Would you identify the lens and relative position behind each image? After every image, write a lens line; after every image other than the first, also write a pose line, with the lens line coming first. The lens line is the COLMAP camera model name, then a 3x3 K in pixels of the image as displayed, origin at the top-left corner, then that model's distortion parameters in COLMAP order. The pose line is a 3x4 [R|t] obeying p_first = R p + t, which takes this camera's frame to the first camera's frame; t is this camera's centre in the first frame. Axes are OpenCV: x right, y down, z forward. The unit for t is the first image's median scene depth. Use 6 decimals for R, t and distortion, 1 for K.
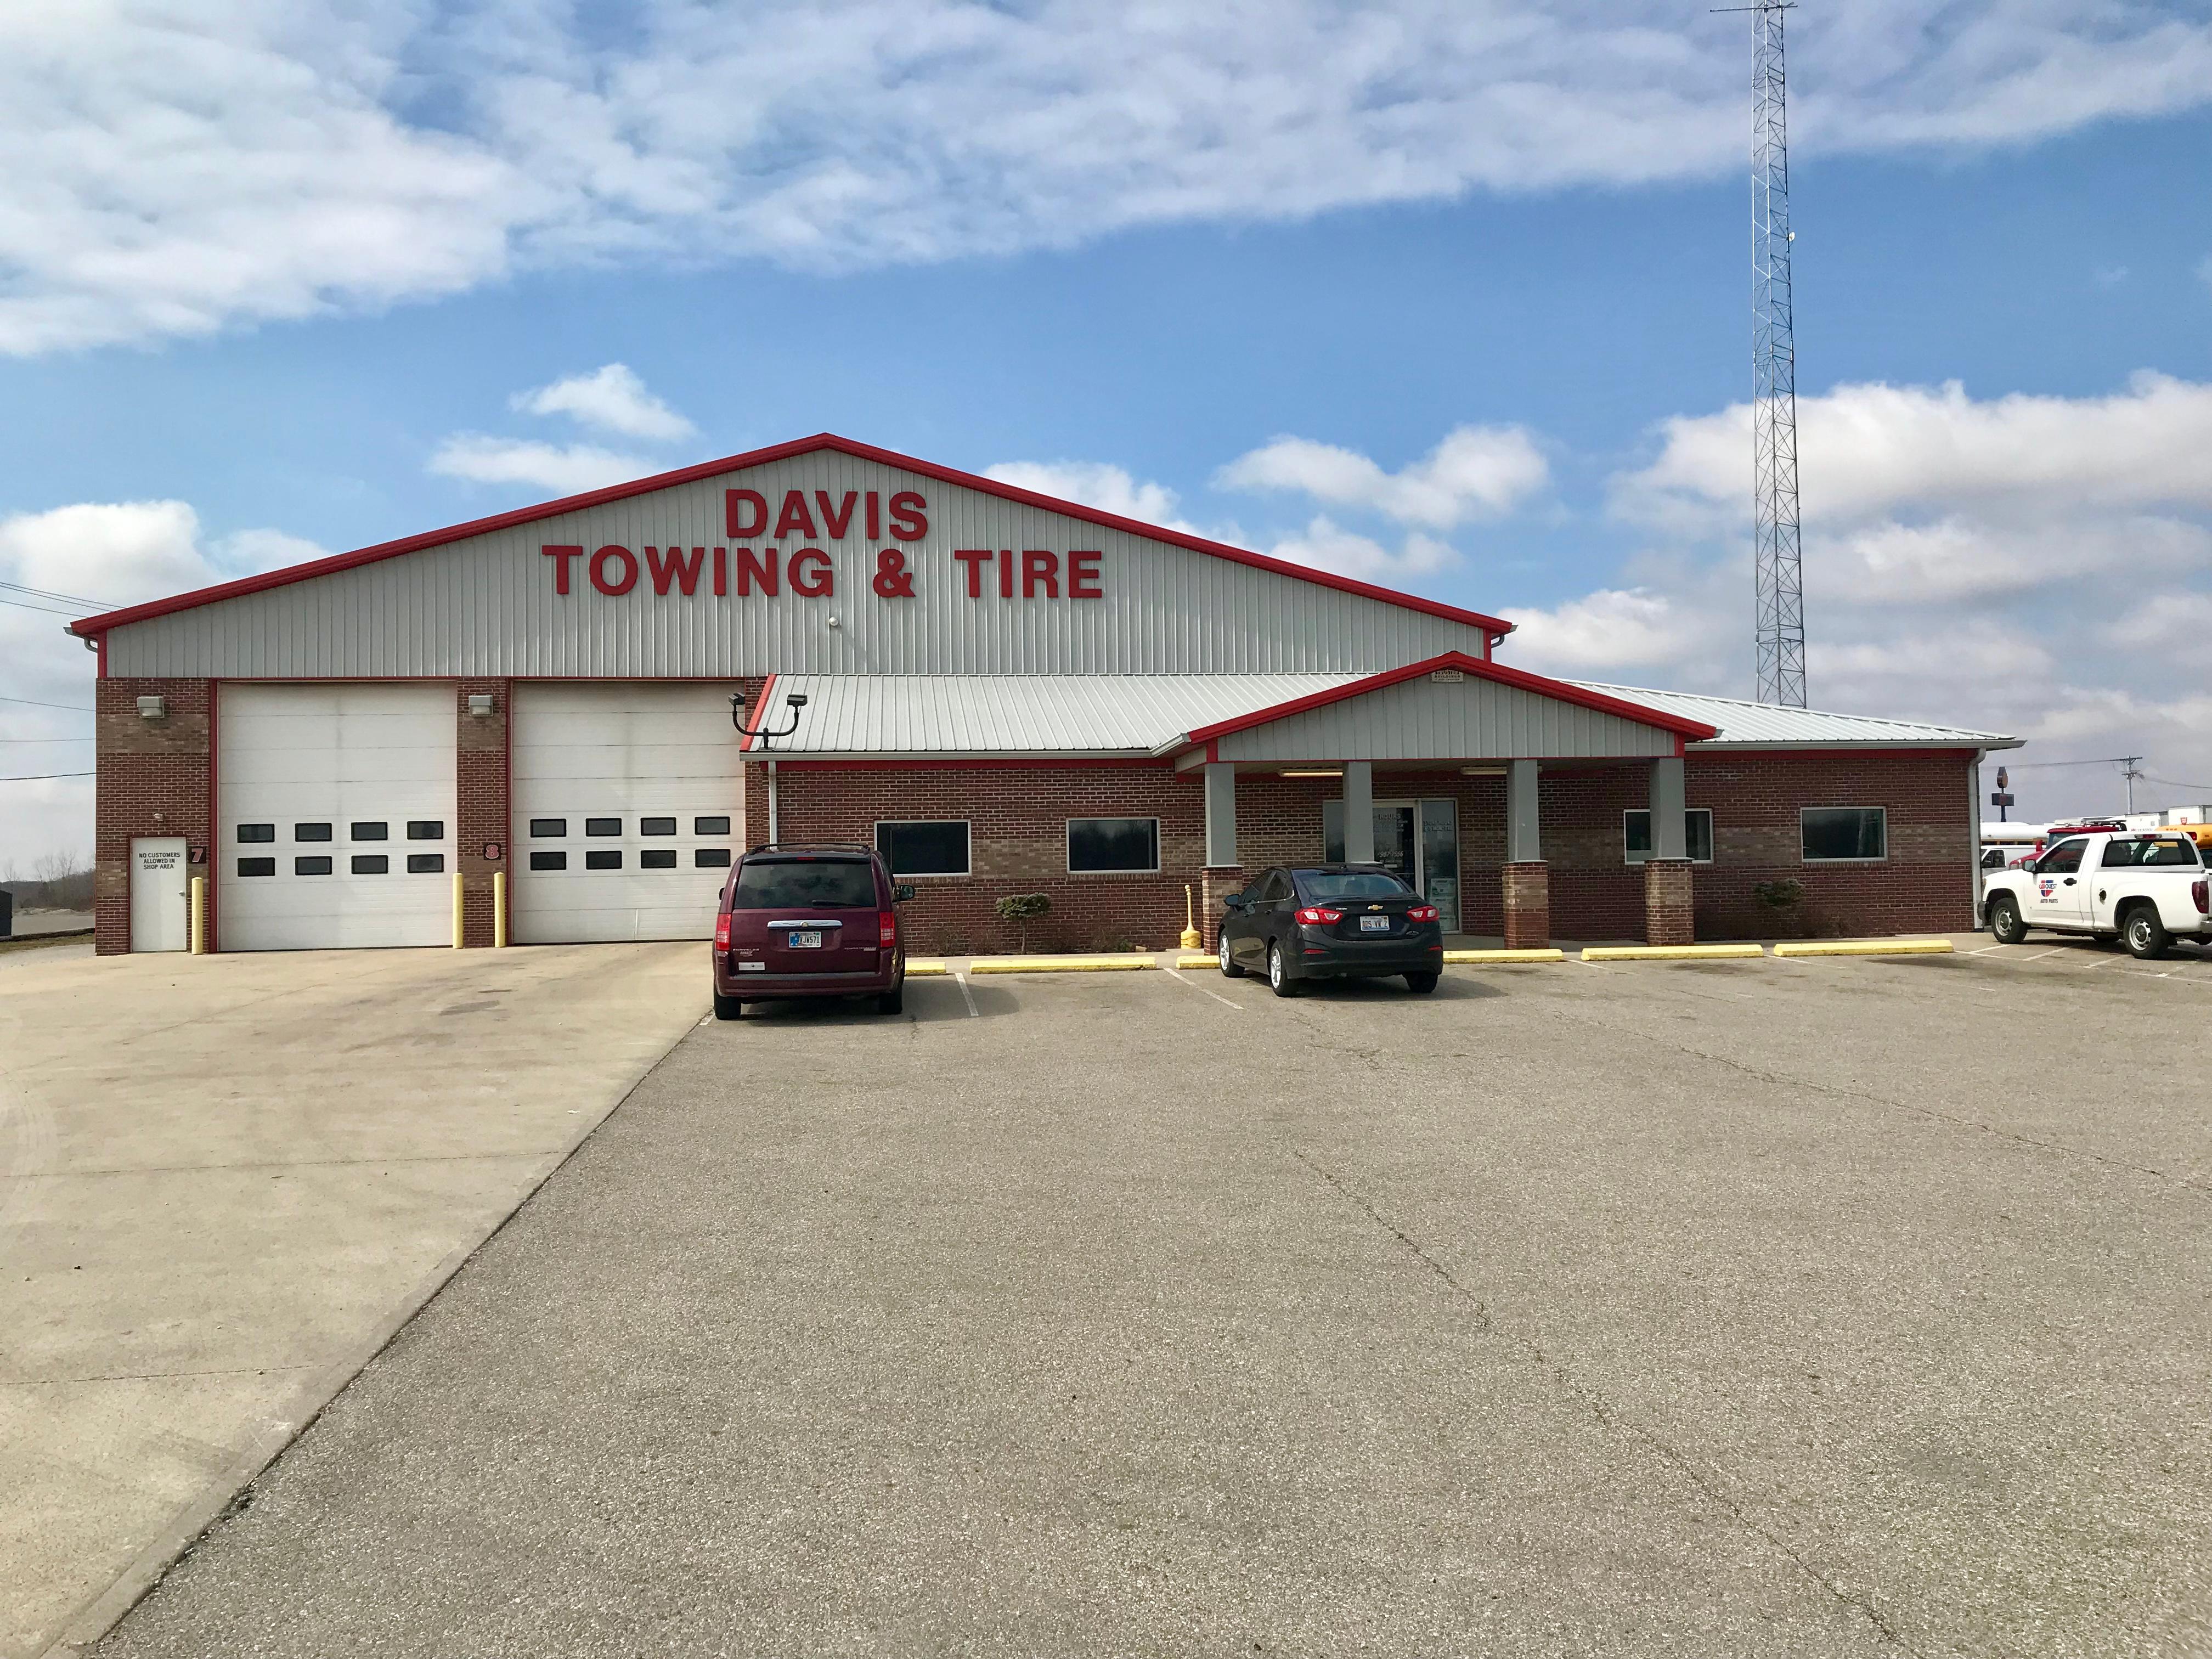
lens RADIAL K [[1825.6, 0, 1110.5], [0, 1825.6, 833.4], [0, 0, 1]] dist [0.007385, -0.001469]
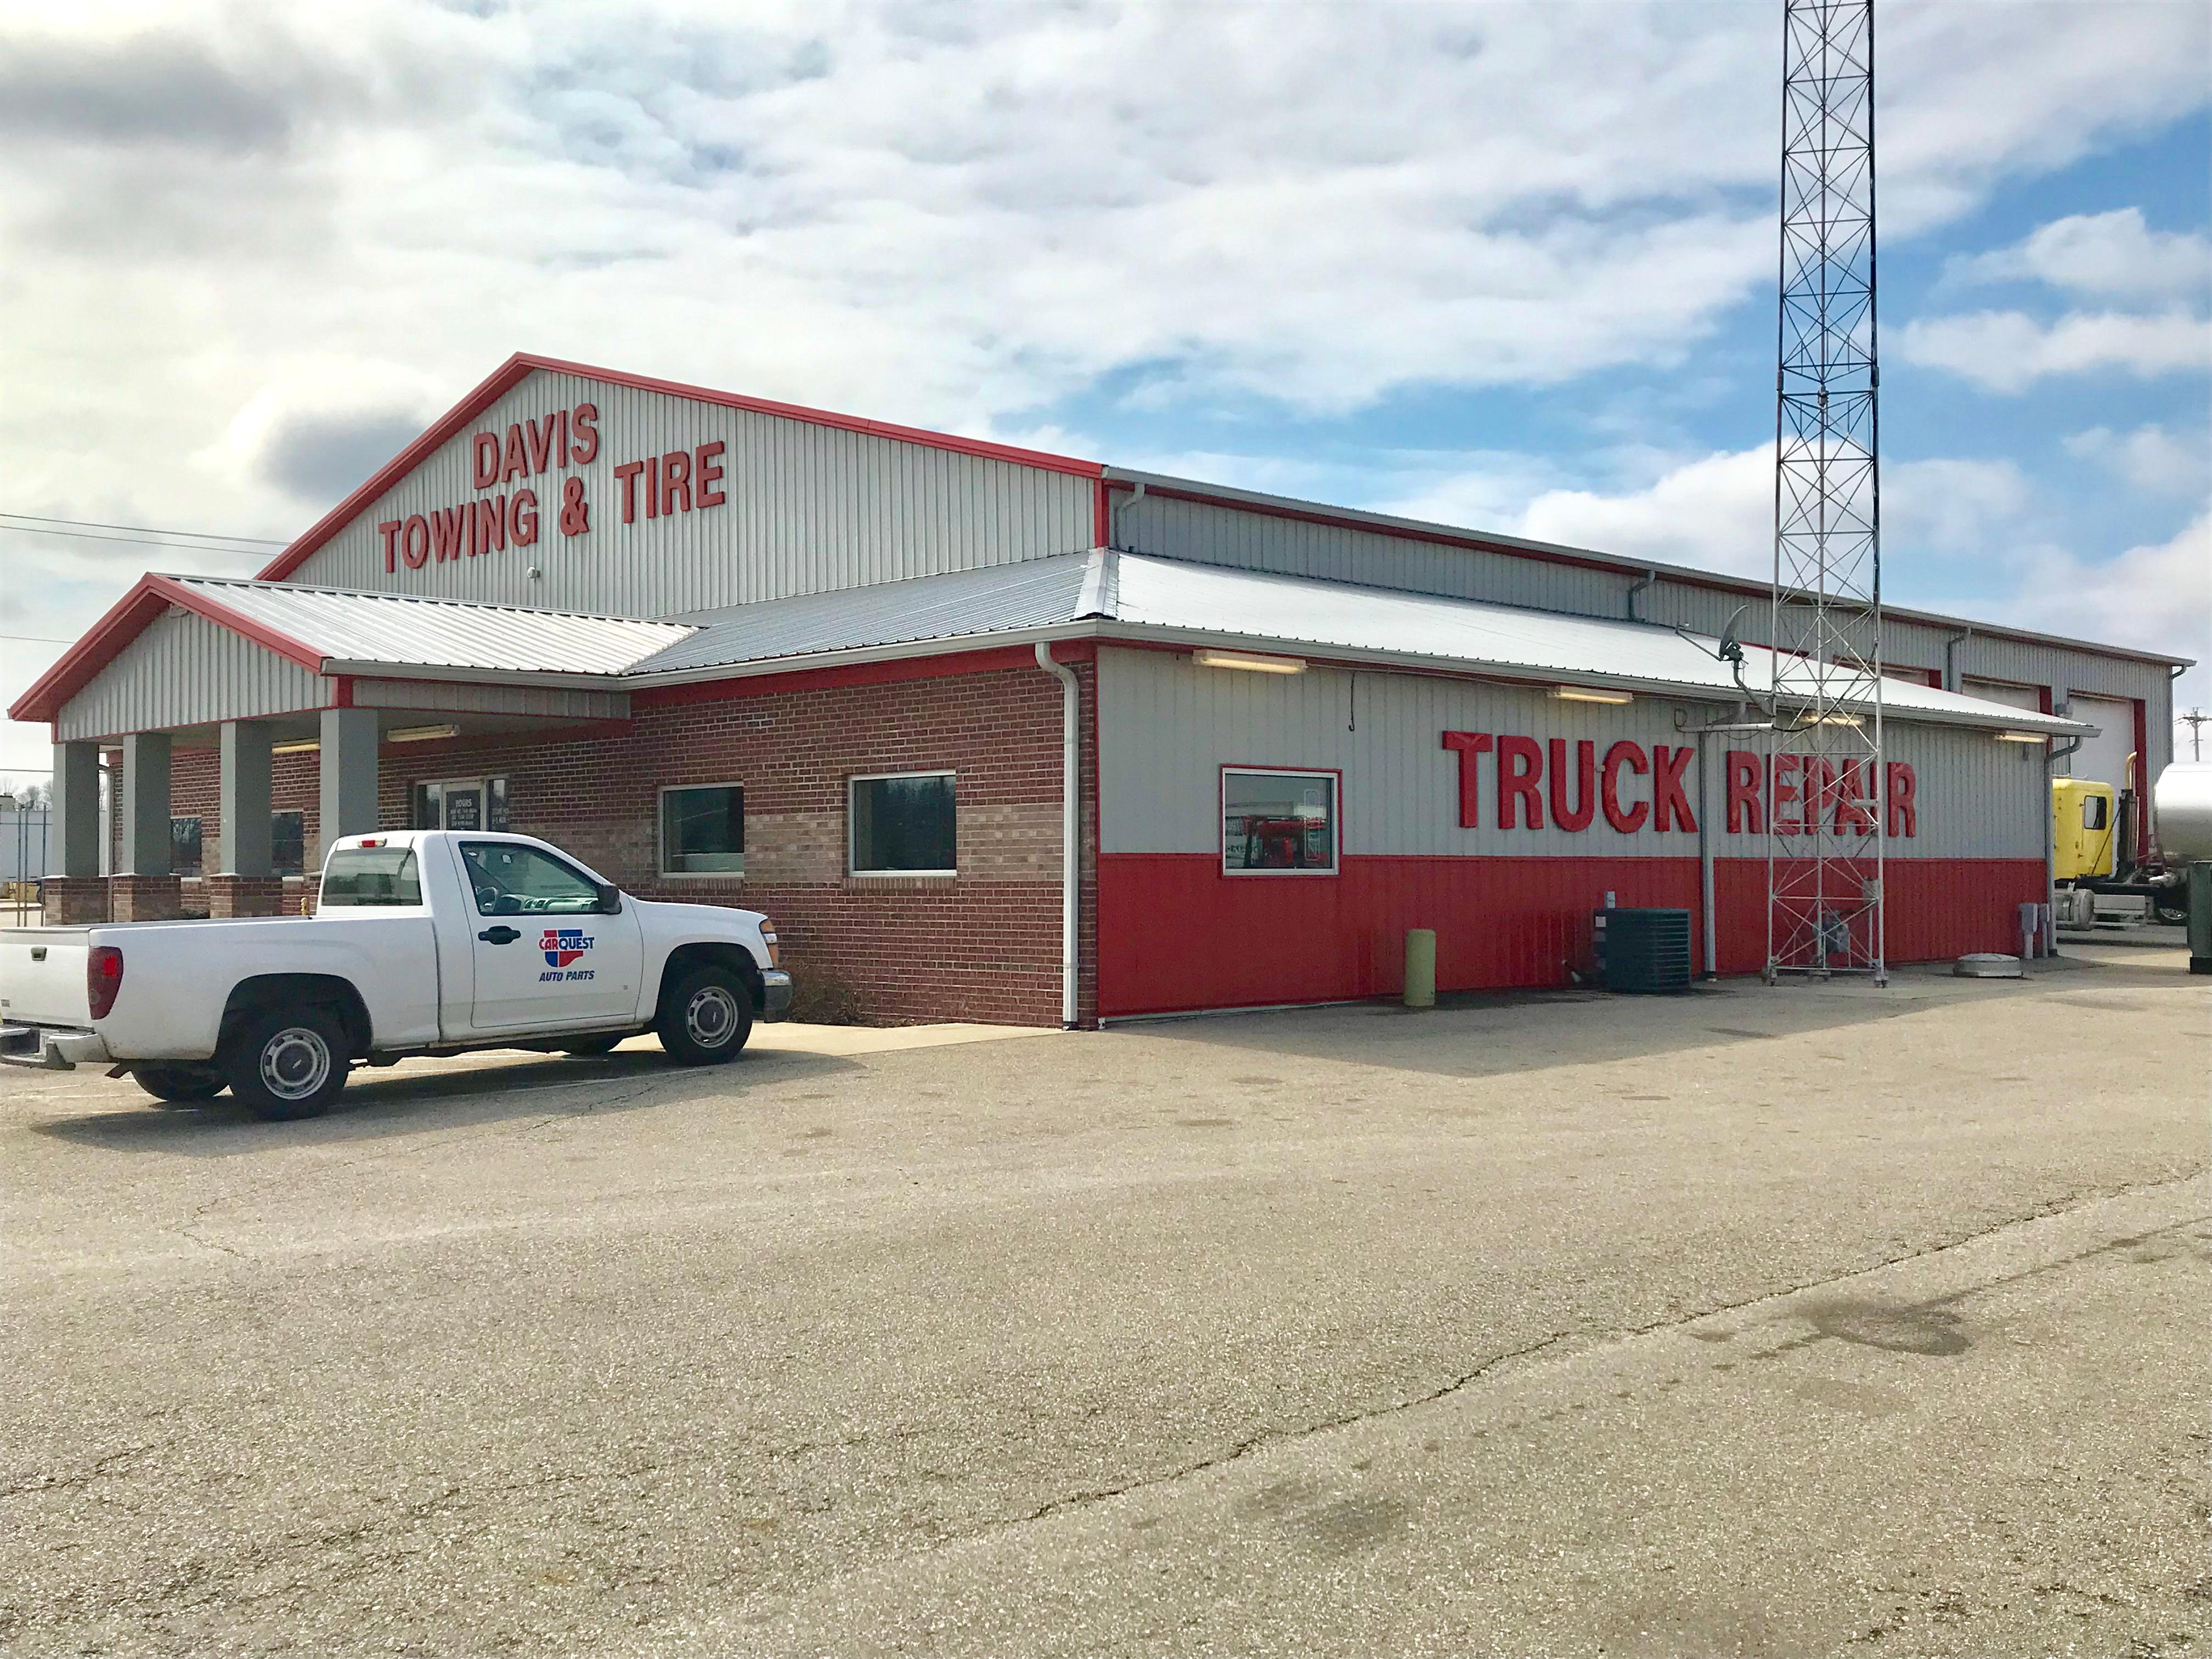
lens RADIAL K [[2161.2, 0, 1107.9], [0, 2161.2, 829.4], [0, 0, 1]] dist [-0.001620, 0.000000]
pose [[0.612522, -0.002558, -0.790450, 0.797207], [0.019123, 0.999750, 0.011583, -0.003507], [0.790222, -0.022210, 0.612418, 0.590244]]
